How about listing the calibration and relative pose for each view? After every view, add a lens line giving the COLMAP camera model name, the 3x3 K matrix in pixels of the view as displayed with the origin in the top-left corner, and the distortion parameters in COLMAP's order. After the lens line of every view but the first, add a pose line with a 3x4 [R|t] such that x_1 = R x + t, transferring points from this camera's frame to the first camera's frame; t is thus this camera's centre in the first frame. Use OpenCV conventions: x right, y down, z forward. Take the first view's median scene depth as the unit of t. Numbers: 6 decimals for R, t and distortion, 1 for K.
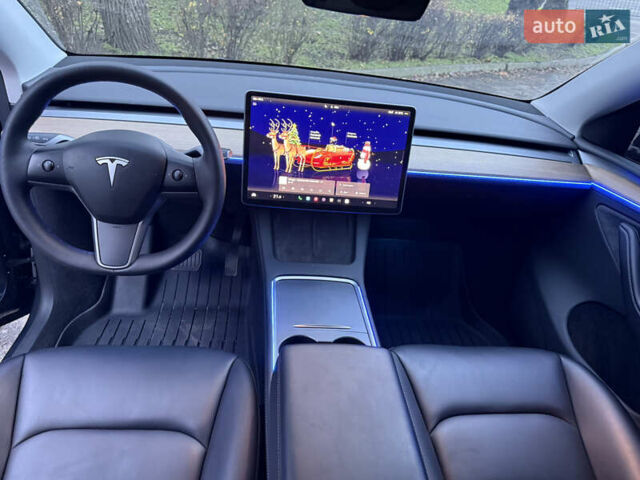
lens RADIAL K [[450.5, 0, 316.1], [0, 450.5, 248.0], [0, 0, 1]] dist [-0.082581, 0.082259]
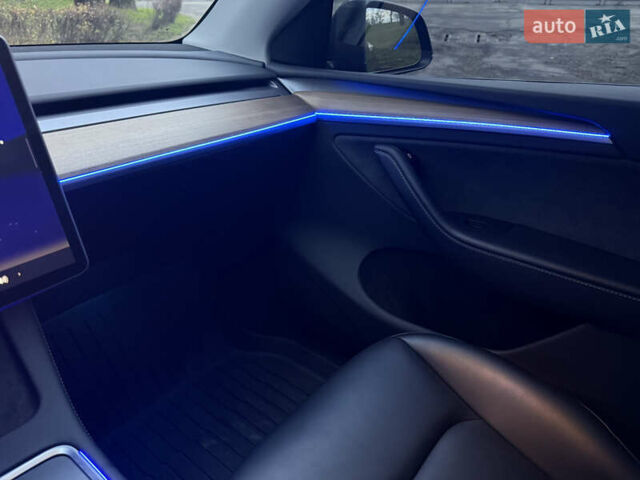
lens RADIAL K [[450.5, 0, 316.1], [0, 450.5, 248.0], [0, 0, 1]] dist [-0.082581, 0.082259]
pose [[0.683738, -0.429083, 0.590246, 0.082177], [0.422957, 0.892160, 0.158610, -0.068706], [-0.594651, 0.141201, 0.791487, 0.477098]]
